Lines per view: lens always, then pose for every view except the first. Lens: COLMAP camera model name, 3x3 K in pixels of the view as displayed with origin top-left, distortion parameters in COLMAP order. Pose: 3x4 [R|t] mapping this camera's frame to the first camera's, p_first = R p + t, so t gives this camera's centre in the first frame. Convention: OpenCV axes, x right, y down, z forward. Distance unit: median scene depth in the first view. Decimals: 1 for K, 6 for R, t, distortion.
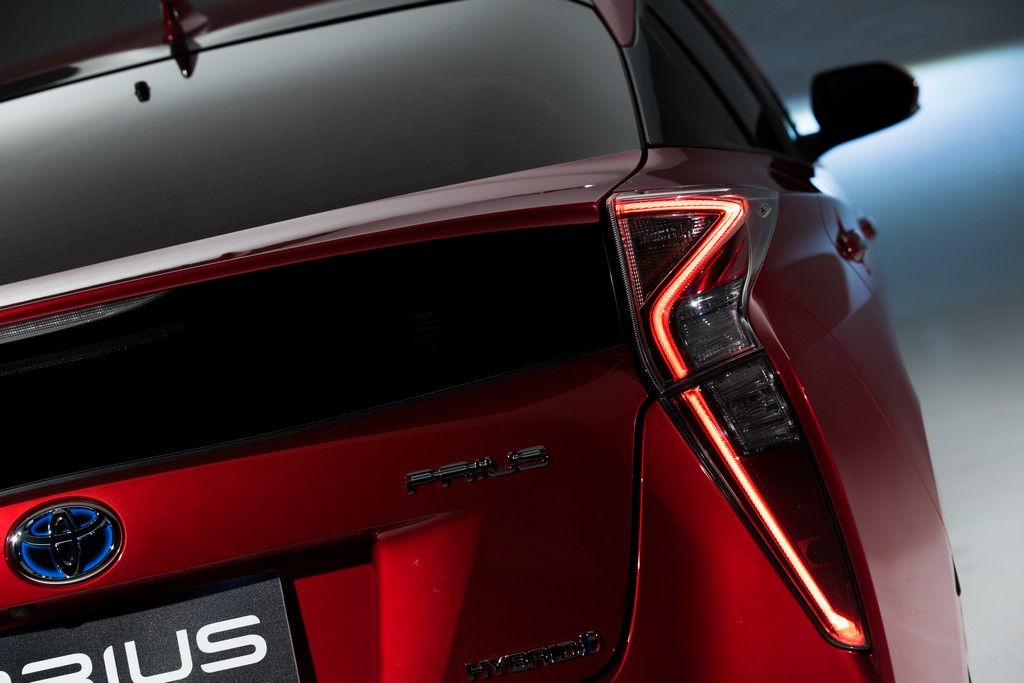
lens RADIAL K [[2675.4, 0, 512.0], [0, 2675.4, 341.5], [0, 0, 1]] dist [-0.057521, -0.352254]
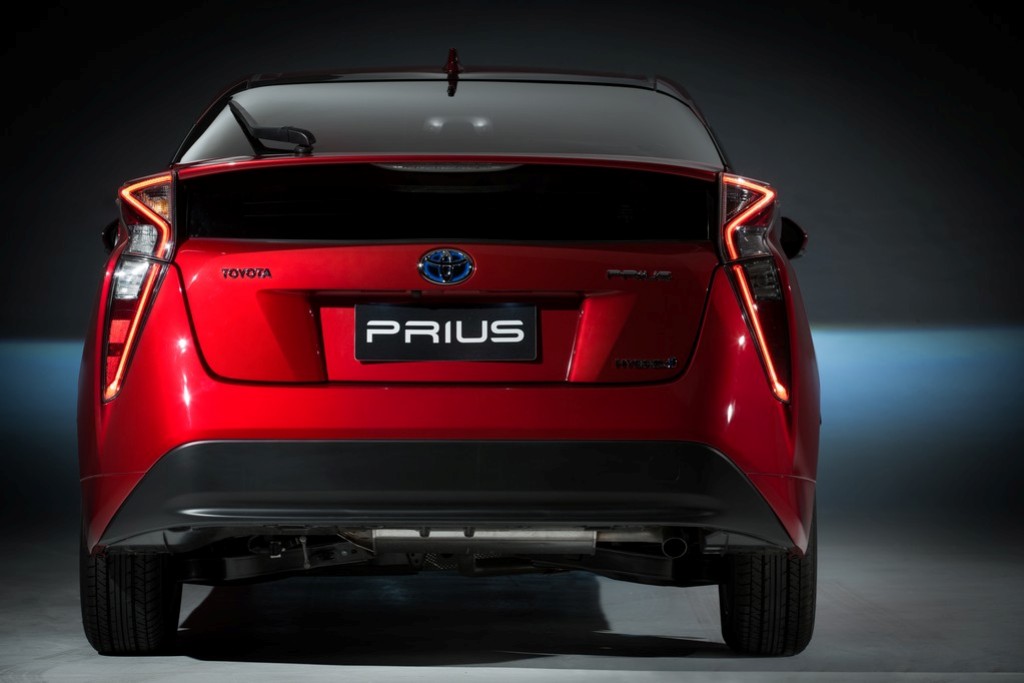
lens RADIAL K [[3710.7, 0, 512.0], [0, 3710.7, 341.5], [0, 0, 1]] dist [0.178636, -0.152876]
pose [[0.966136, 0.230916, 0.115146, -0.444270], [-0.215128, 0.967250, -0.134712, 0.523627], [-0.142482, 0.105379, 0.984172, -1.945899]]
